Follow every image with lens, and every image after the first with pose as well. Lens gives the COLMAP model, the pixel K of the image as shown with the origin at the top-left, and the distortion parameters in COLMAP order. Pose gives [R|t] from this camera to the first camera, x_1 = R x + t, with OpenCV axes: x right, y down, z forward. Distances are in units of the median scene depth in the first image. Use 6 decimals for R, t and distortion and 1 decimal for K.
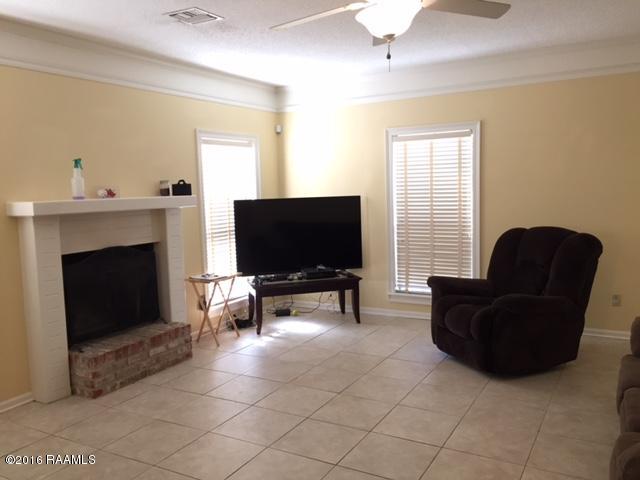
lens RADIAL K [[553.2, 0, 321.1], [0, 553.2, 232.1], [0, 0, 1]] dist [0.053483, -0.001745]
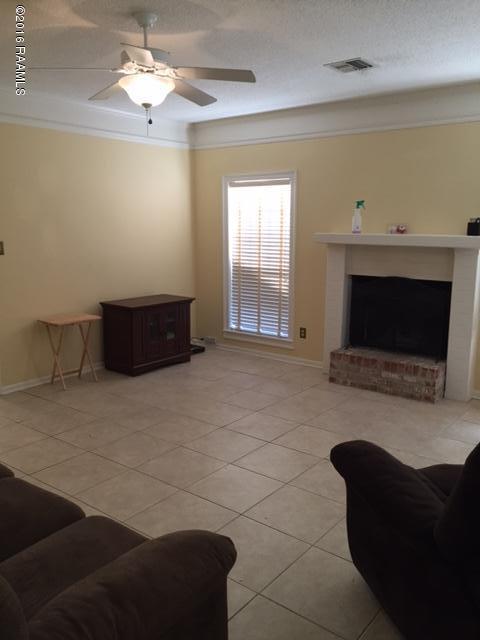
lens RADIAL K [[541.5, 0, 240.0], [0, 541.5, 320.0], [0, 0, 1]] dist [0.045926, -0.009771]
pose [[-0.155193, 0.202519, -0.966903, 0.802620], [-0.087563, 0.972089, 0.217660, -0.106316], [0.983996, 0.118444, -0.133128, 0.873267]]
